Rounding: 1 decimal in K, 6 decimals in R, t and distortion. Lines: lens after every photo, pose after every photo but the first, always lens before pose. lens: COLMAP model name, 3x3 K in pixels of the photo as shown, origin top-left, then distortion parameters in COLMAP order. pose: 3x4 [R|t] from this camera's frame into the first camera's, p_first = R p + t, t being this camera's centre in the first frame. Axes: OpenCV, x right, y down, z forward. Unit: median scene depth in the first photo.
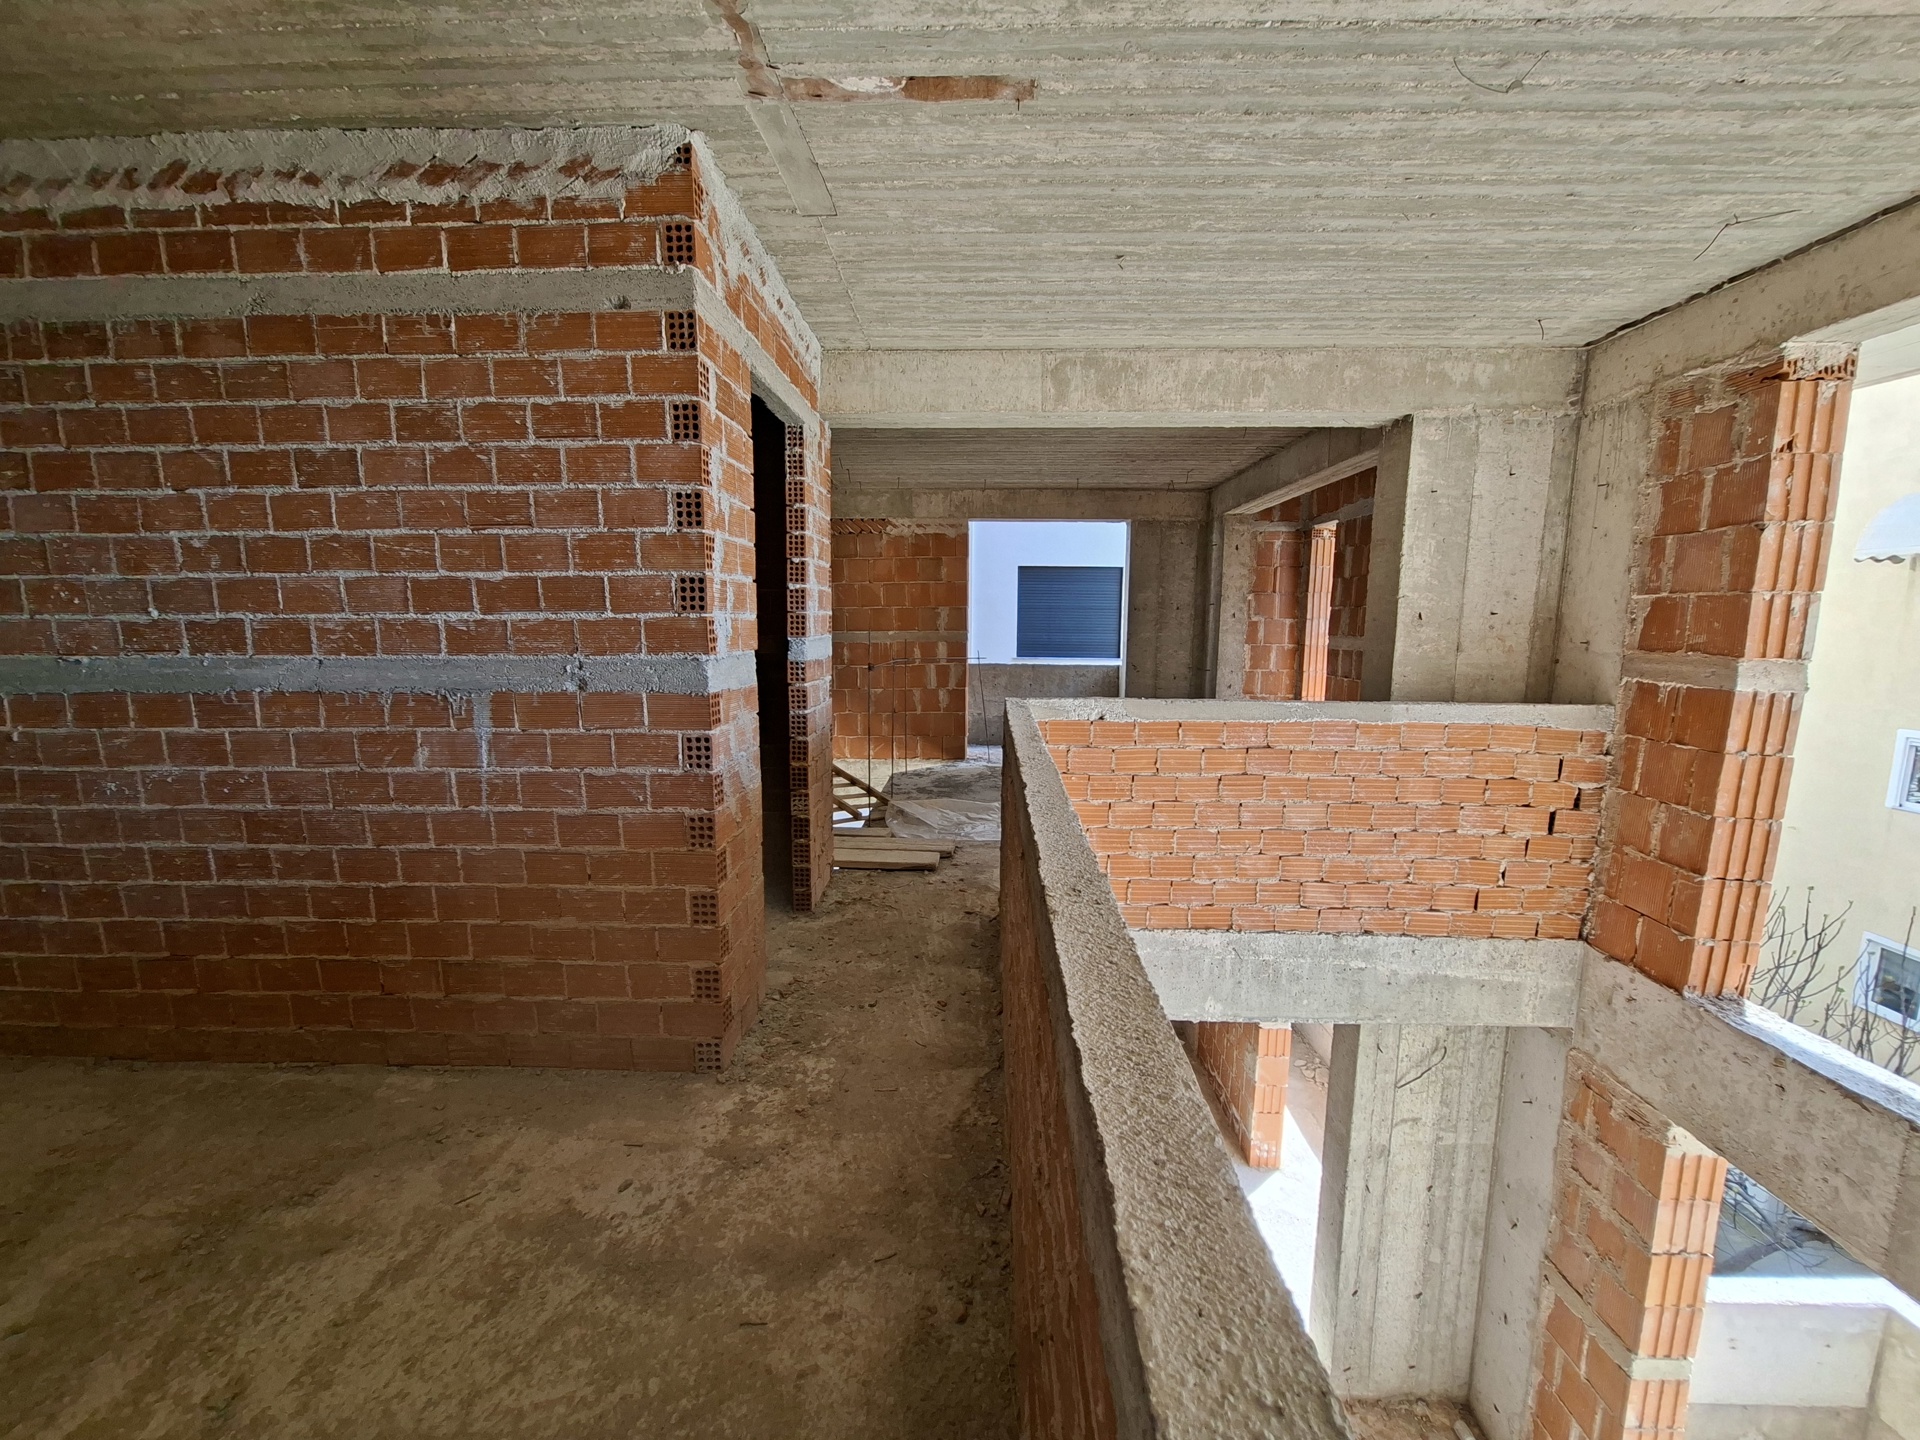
lens RADIAL K [[755.9, 0, 963.9], [0, 755.9, 718.3], [0, 0, 1]] dist [-0.008285, 0.001354]
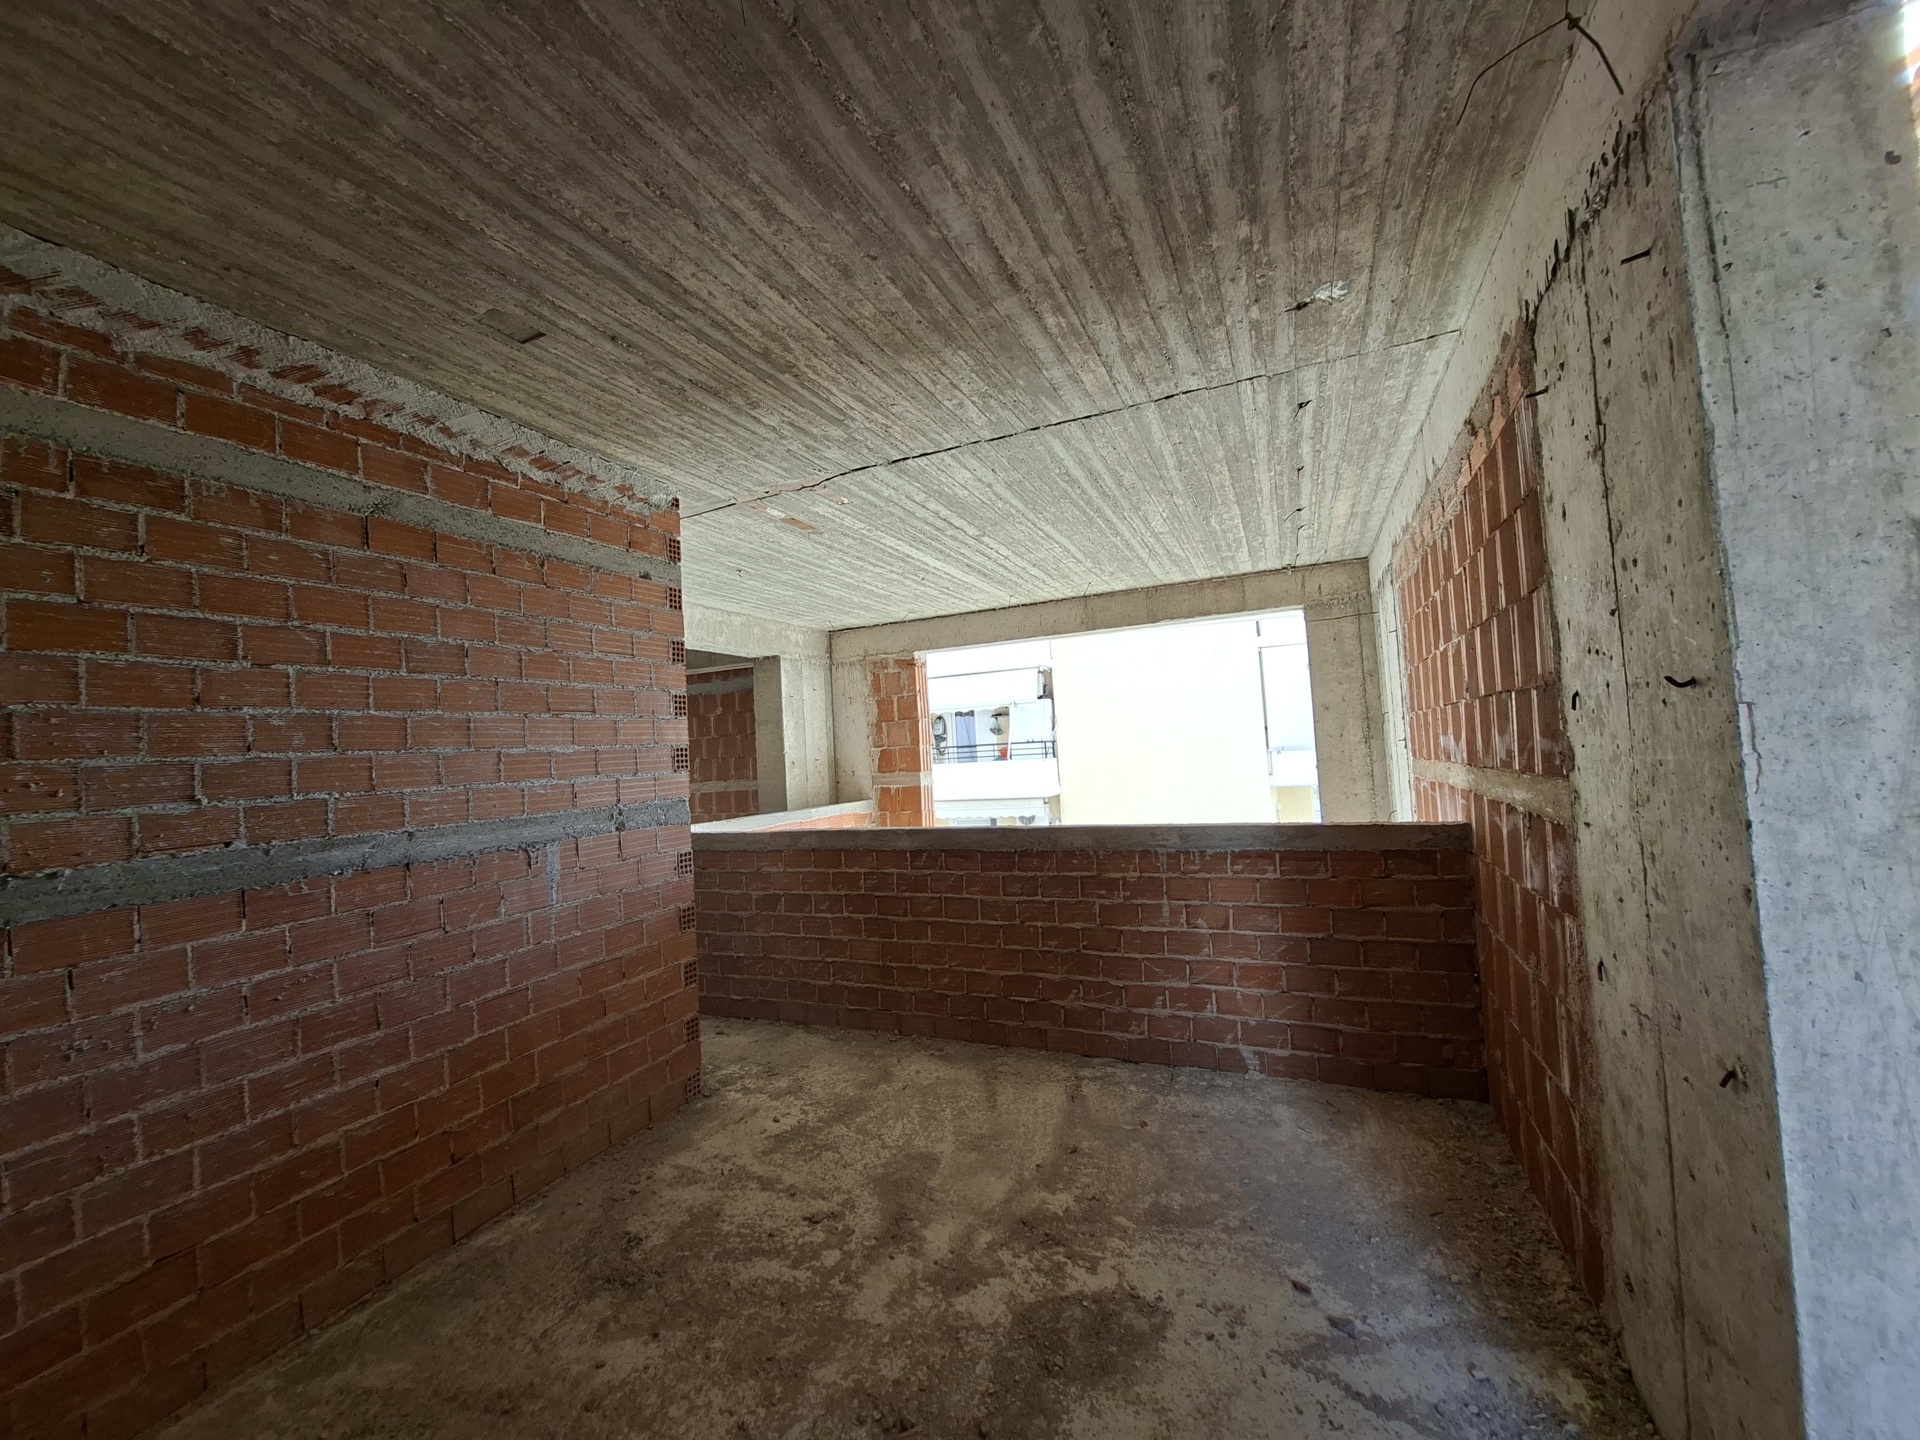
lens RADIAL K [[755.9, 0, 966.2], [0, 755.9, 719.2], [0, 0, 1]] dist [-0.008285, 0.001354]
pose [[0.376179, 0.015802, 0.926412, -1.492576], [0.179336, 0.979705, -0.089532, -0.000394], [-0.909026, 0.199819, 0.365711, -0.106803]]
